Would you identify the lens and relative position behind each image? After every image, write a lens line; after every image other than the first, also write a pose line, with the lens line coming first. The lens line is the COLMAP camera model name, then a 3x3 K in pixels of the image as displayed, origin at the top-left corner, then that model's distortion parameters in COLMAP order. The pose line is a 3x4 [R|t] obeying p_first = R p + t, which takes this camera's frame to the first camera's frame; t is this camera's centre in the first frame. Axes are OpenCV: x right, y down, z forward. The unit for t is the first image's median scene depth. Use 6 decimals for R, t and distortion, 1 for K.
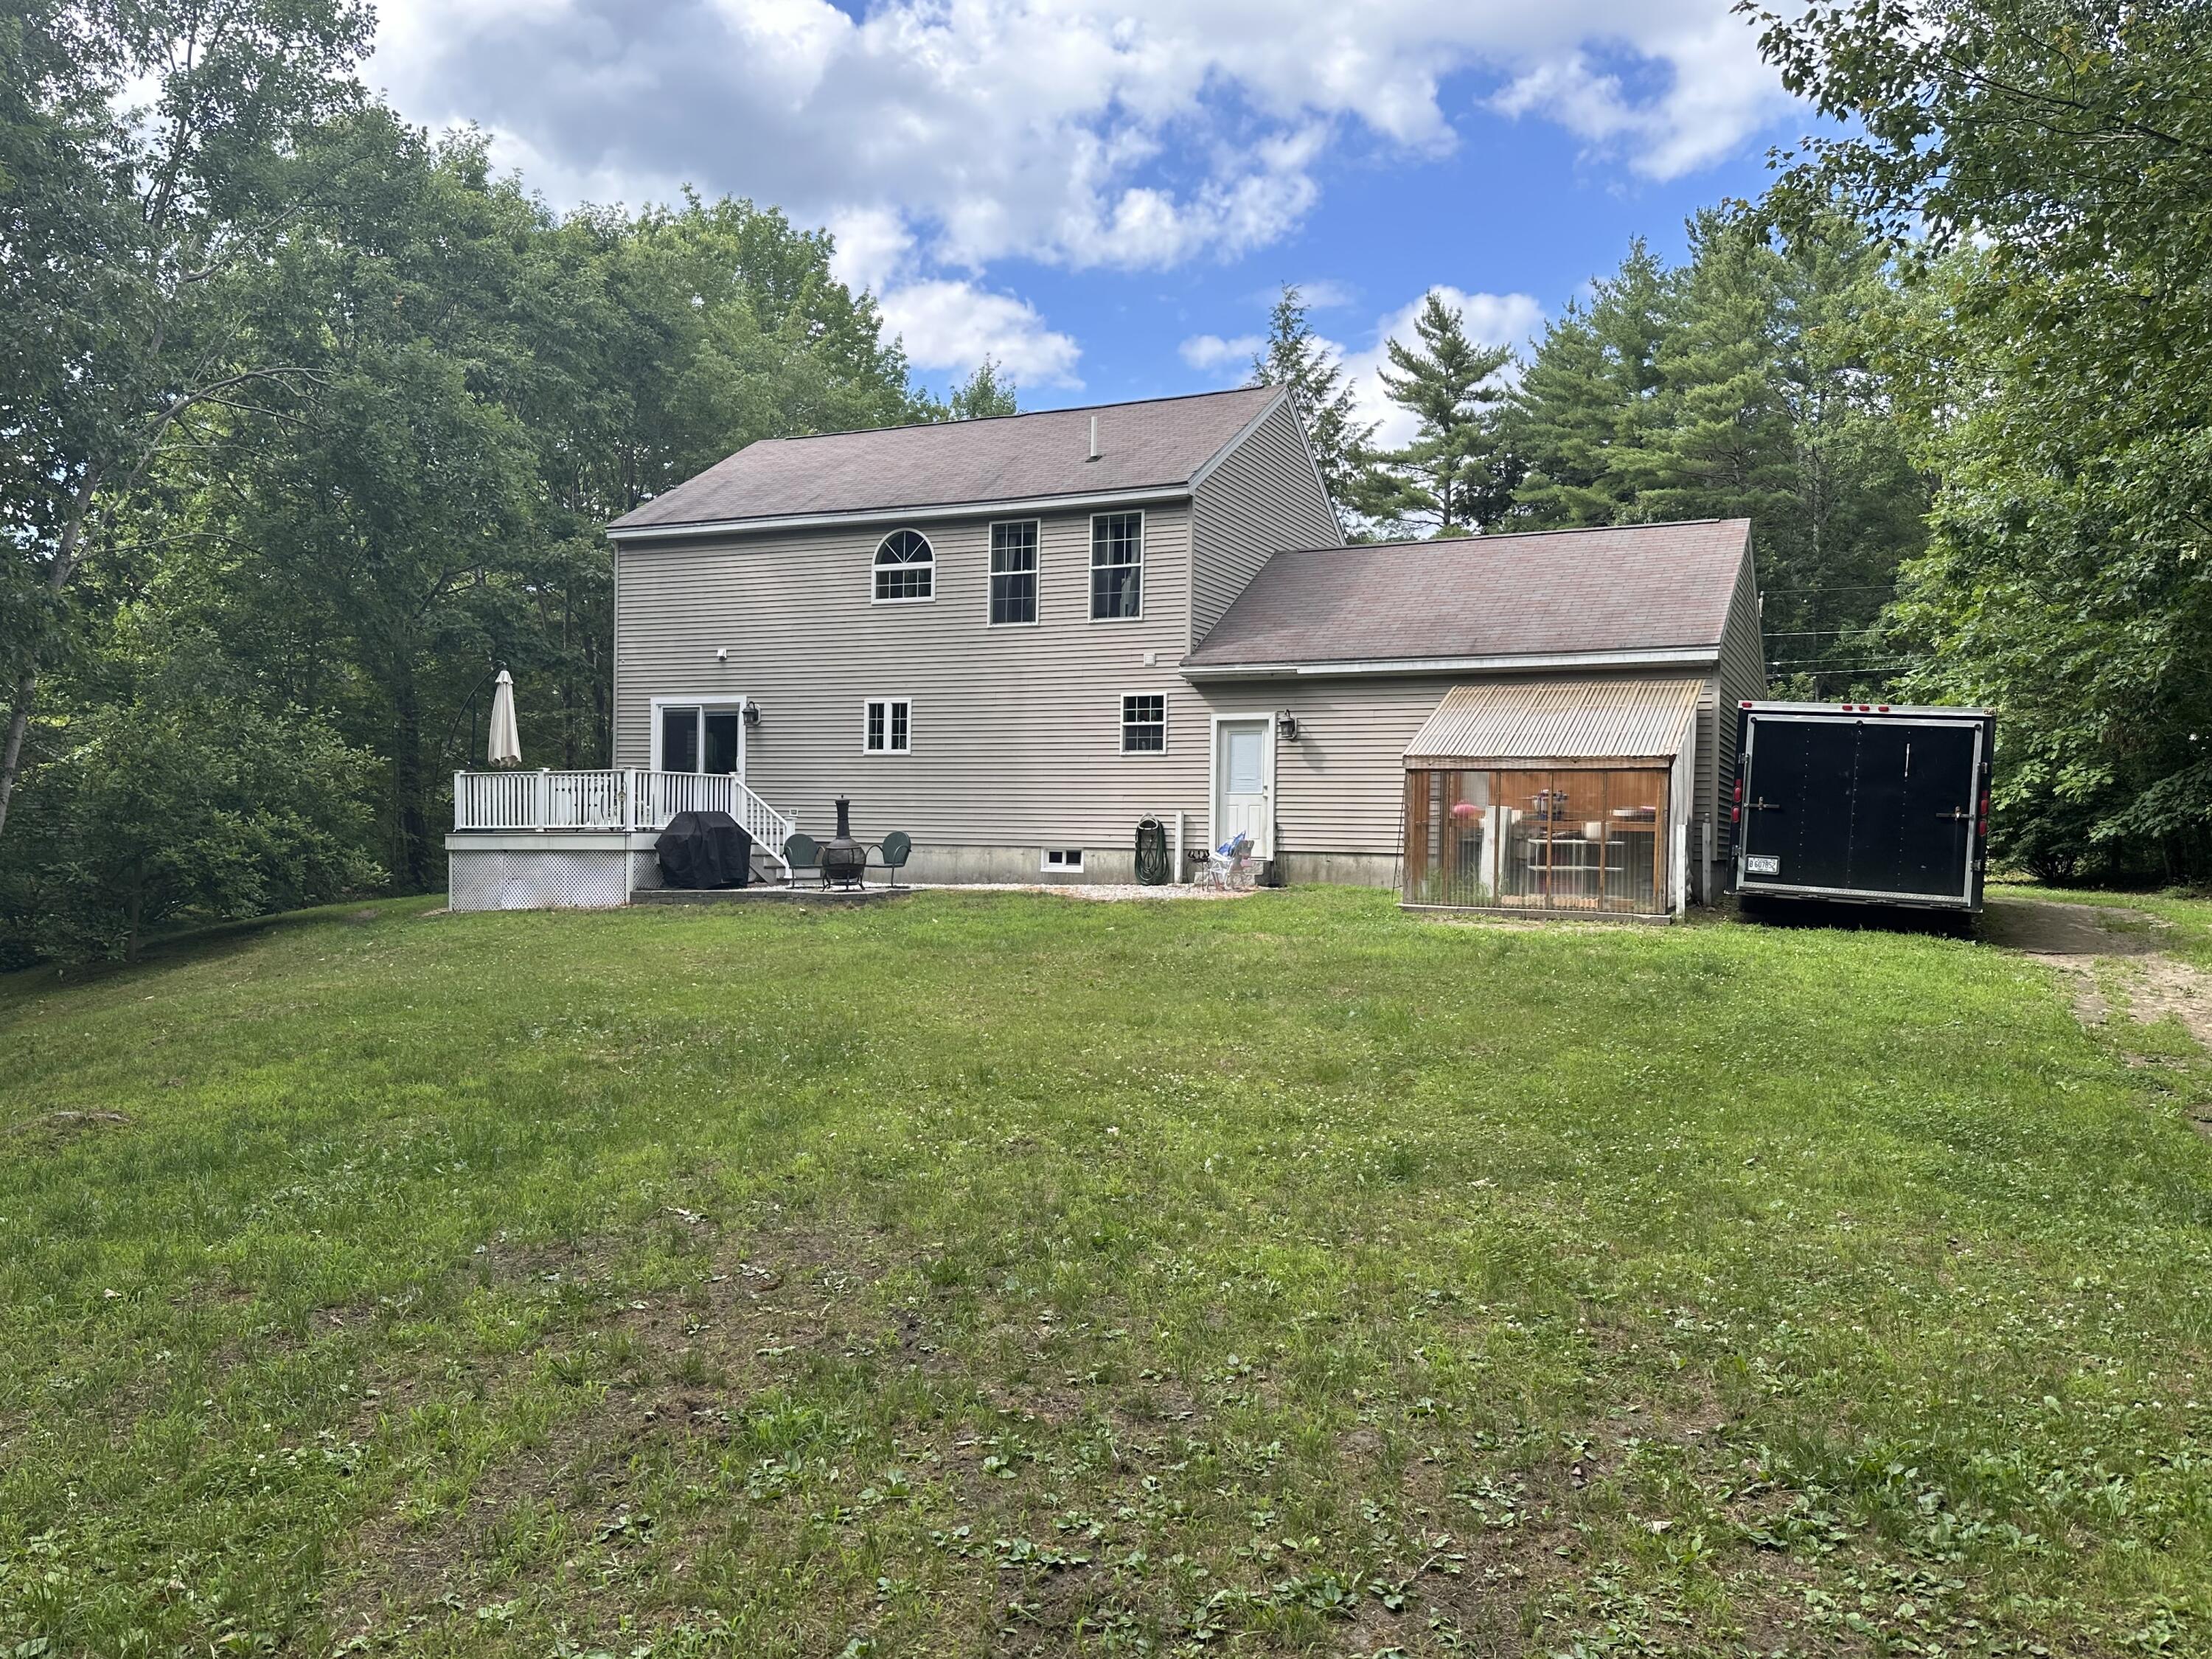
lens RADIAL K [[1580.1, 0, 1106.0], [0, 1580.1, 829.5], [0, 0, 1]] dist [0.003176, 0.000261]
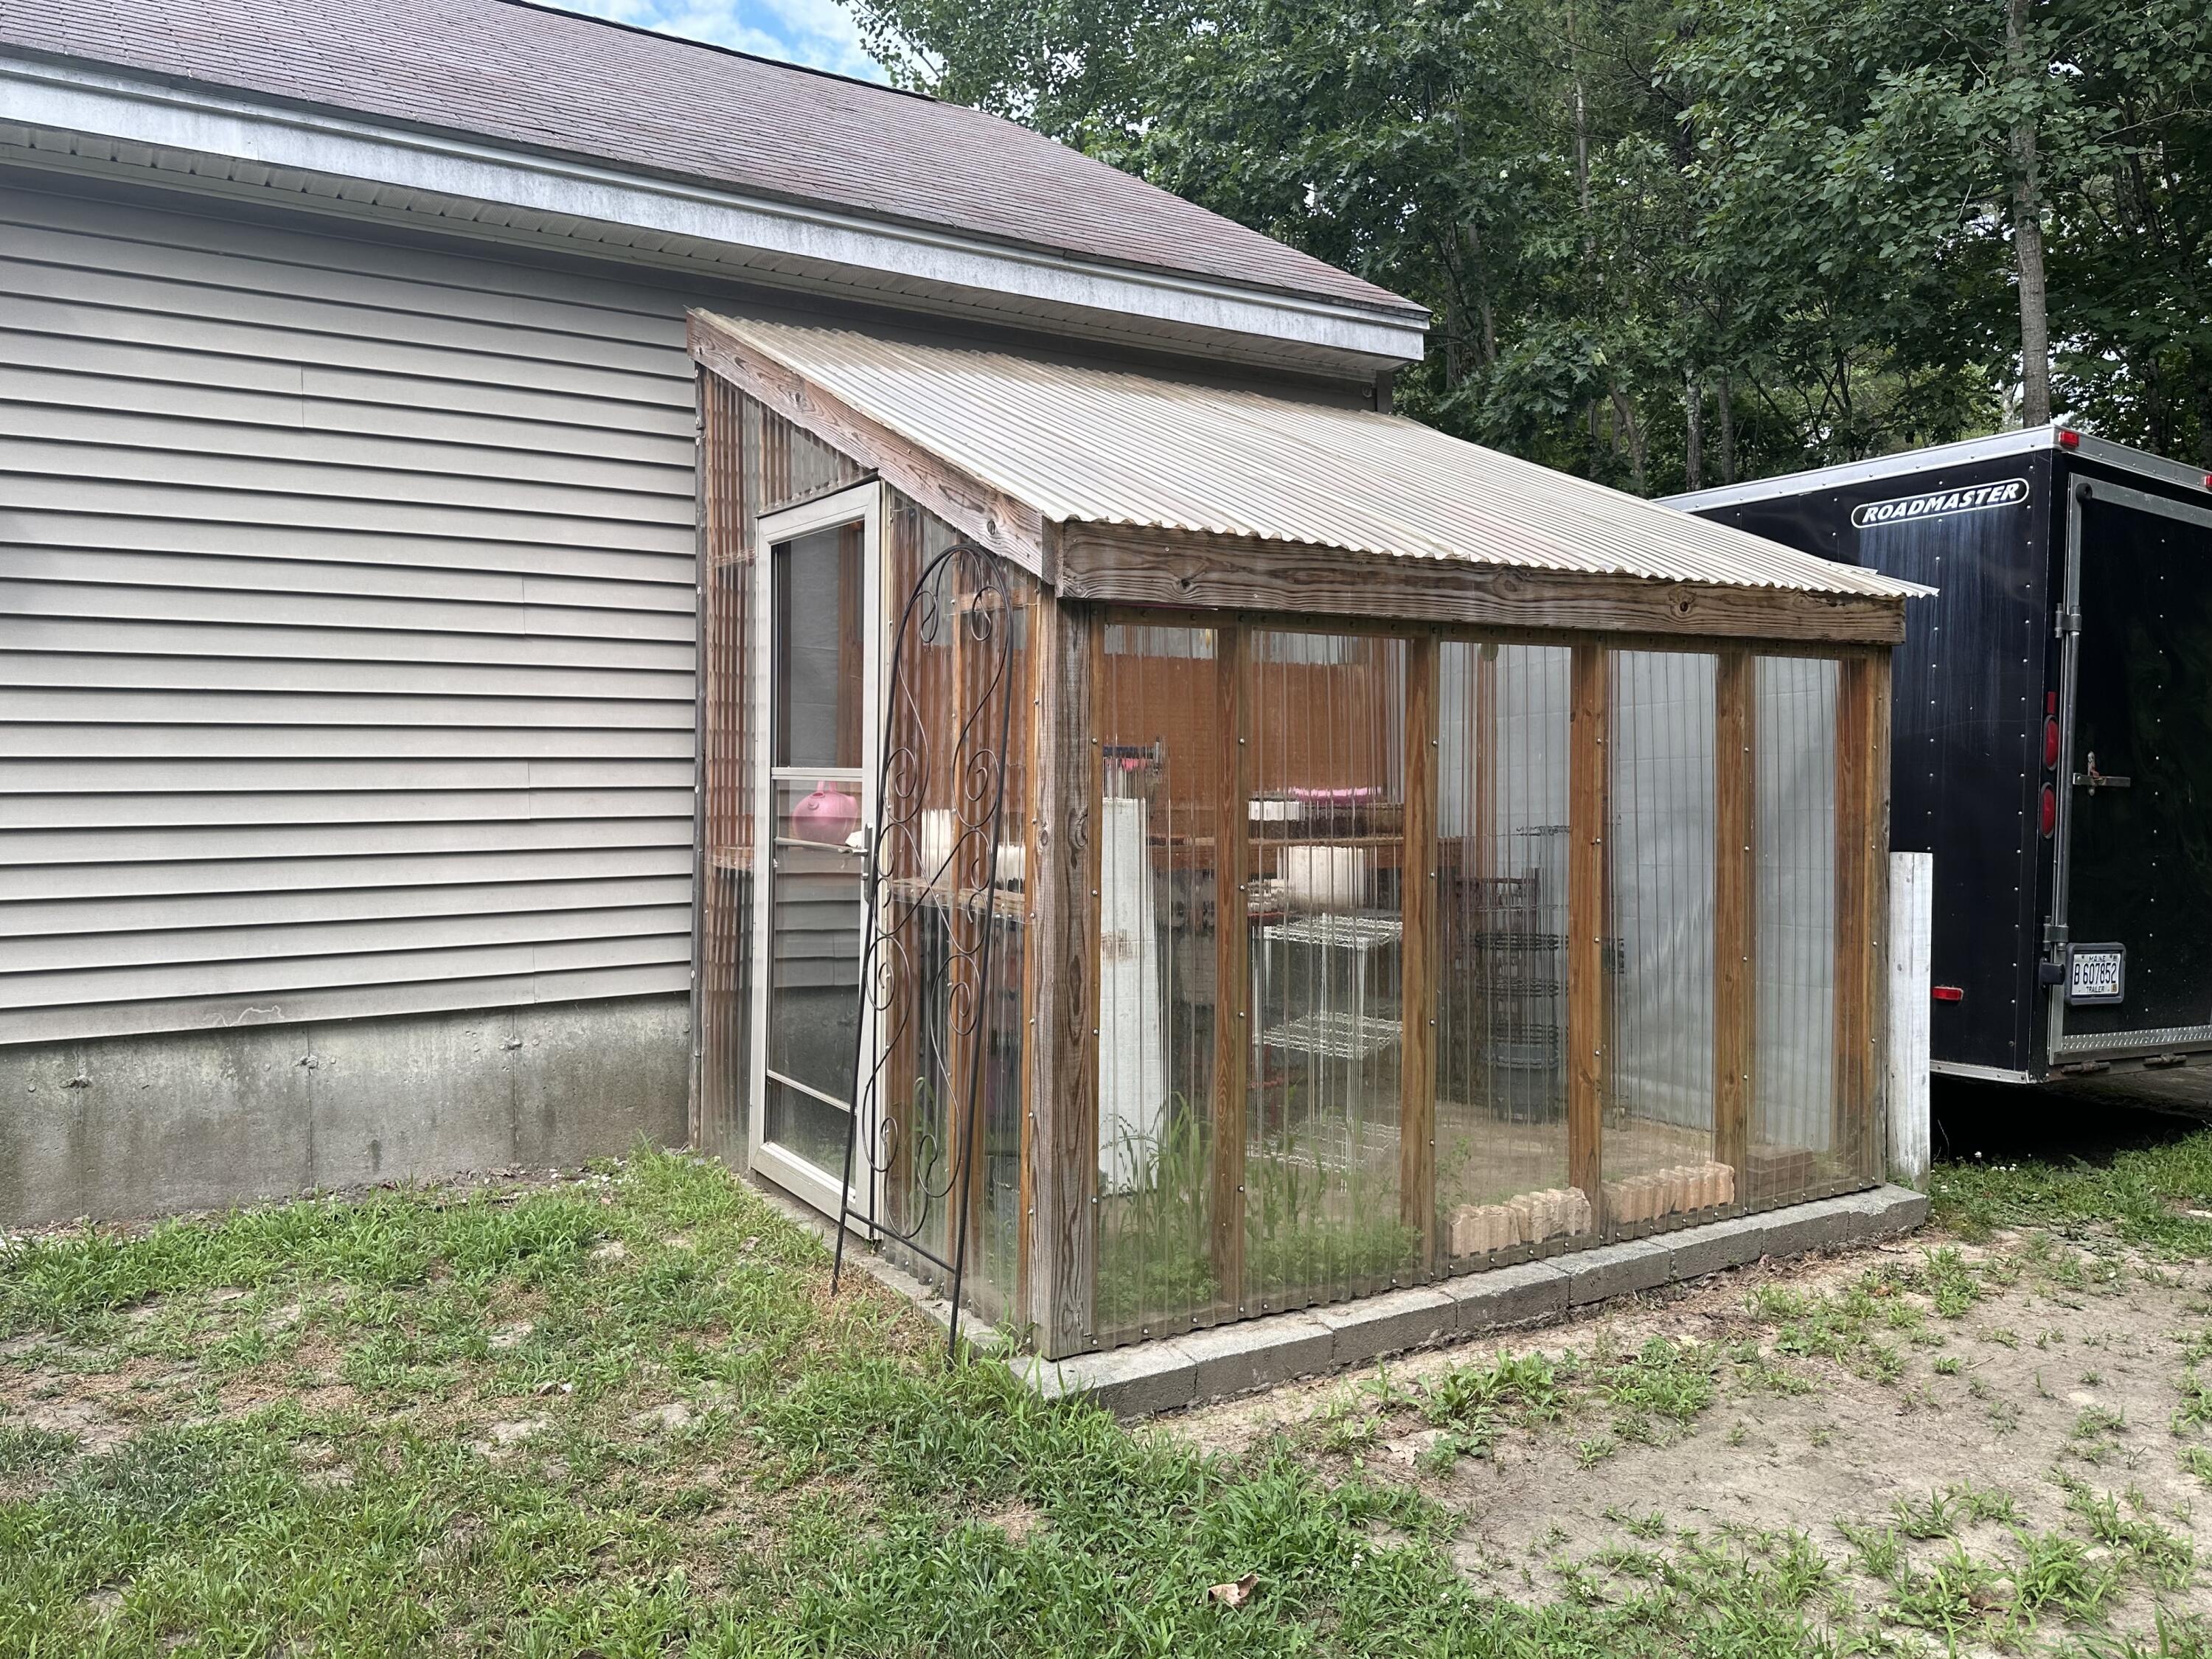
lens RADIAL K [[1580.1, 0, 1106.0], [0, 1580.1, 829.5], [0, 0, 1]] dist [0.003176, 0.000261]
pose [[0.531557, -0.042537, 0.845954, 0.041830], [0.021453, 0.999094, 0.036757, -0.016155], [-0.846751, -0.001390, 0.531988, 0.757531]]
